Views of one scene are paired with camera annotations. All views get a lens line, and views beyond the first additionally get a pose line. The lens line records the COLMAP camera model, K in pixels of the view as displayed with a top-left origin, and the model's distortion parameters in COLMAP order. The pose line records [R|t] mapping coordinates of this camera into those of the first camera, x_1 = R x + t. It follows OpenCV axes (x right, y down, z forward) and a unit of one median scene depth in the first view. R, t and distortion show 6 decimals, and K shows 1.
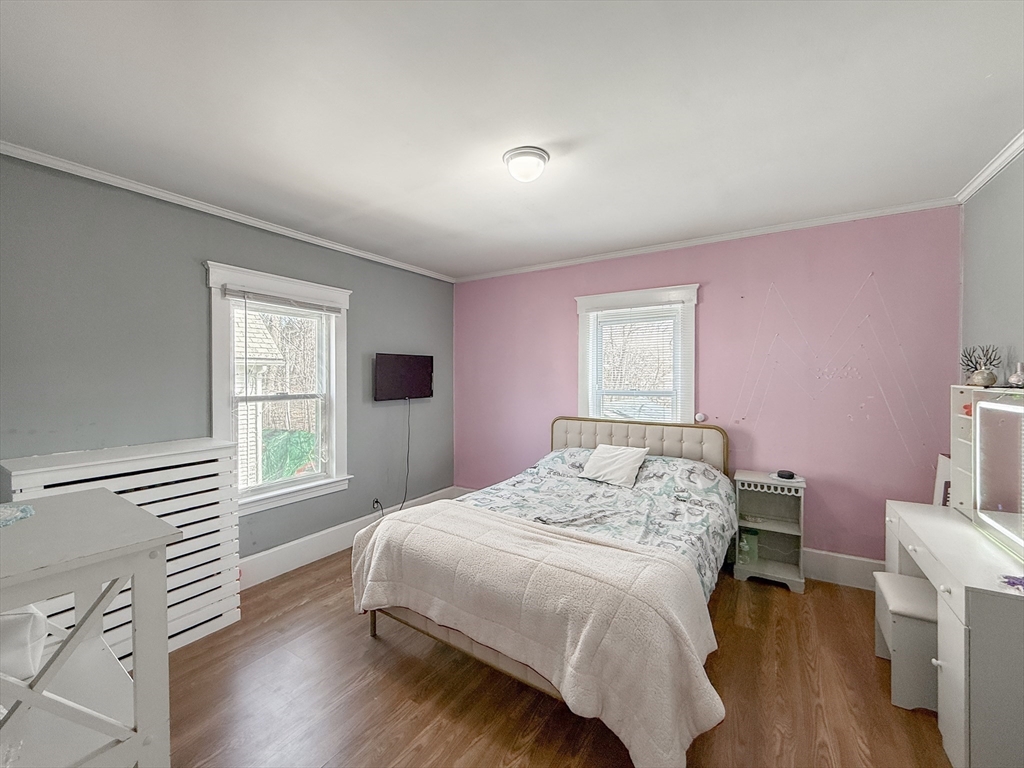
lens RADIAL K [[418.4, 0, 508.8], [0, 418.4, 379.1], [0, 0, 1]] dist [-0.000221, 0.000515]
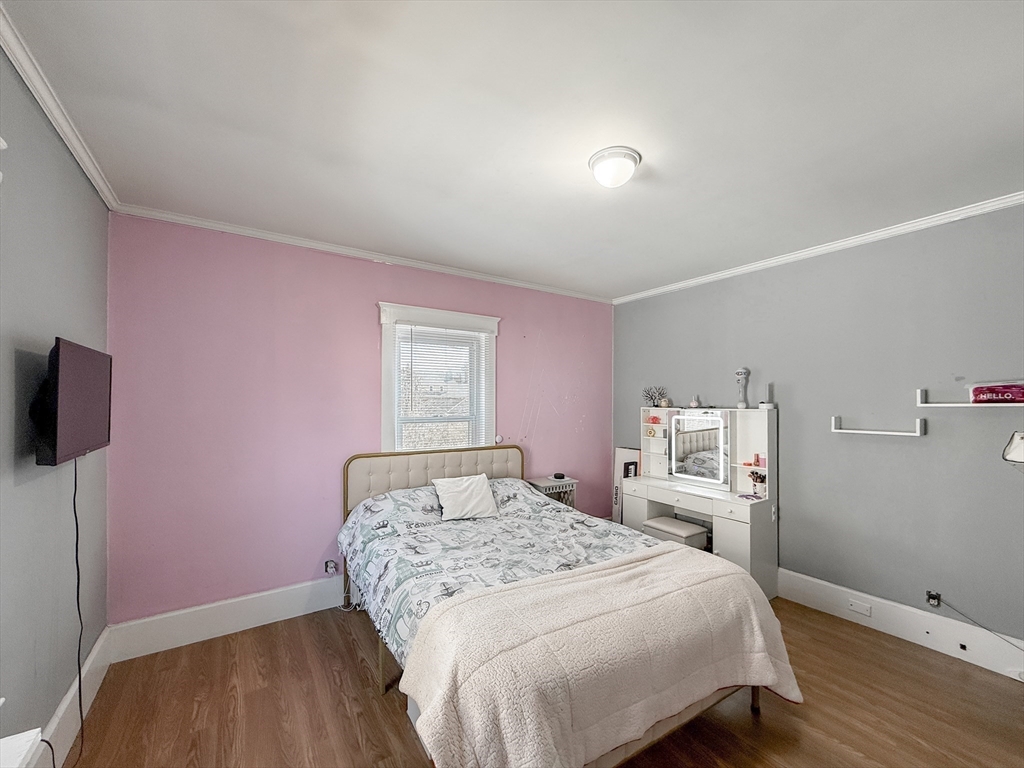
lens RADIAL K [[418.4, 0, 515.2], [0, 418.4, 399.0], [0, 0, 1]] dist [-0.000221, 0.000515]
pose [[0.402264, 0.011116, 0.915456, -0.589660], [0.002460, 0.999910, -0.013222, -0.000121], [-0.915520, 0.007571, 0.402201, 0.567897]]
